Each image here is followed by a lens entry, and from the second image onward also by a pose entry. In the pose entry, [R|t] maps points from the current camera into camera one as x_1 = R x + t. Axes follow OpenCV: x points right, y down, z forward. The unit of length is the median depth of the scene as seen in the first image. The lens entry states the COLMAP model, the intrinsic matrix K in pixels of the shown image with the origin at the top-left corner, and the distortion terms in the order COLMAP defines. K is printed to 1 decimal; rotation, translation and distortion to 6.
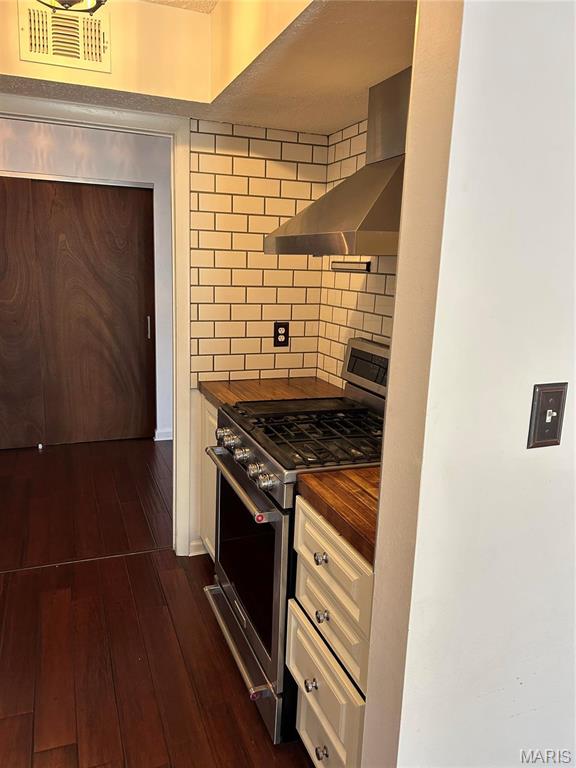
lens RADIAL K [[571.8, 0, 290.1], [0, 571.8, 387.4], [0, 0, 1]] dist [0.063072, -0.086498]
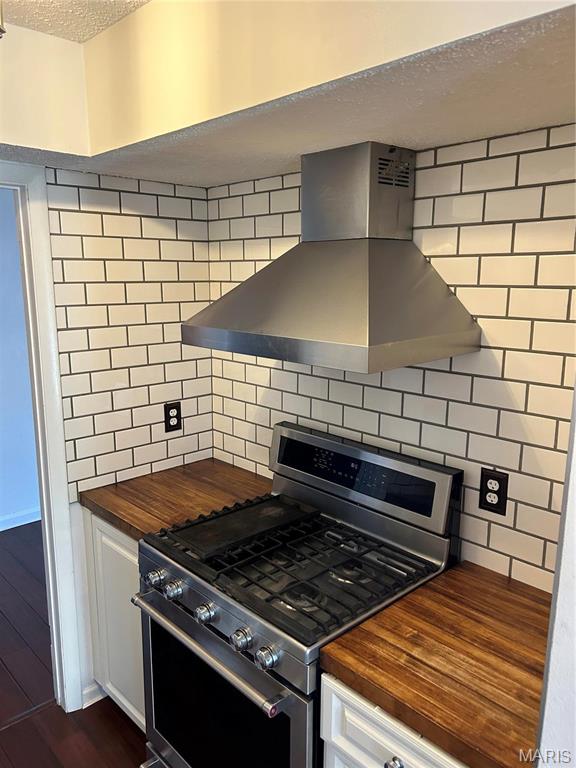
lens RADIAL K [[571.8, 0, 290.1], [0, 571.8, 387.4], [0, 0, 1]] dist [0.063072, -0.086498]
pose [[0.924951, -0.104283, 0.365500, -0.171878], [0.108112, 0.994088, 0.010037, -0.135132], [-0.364386, 0.030231, 0.930757, 0.155514]]
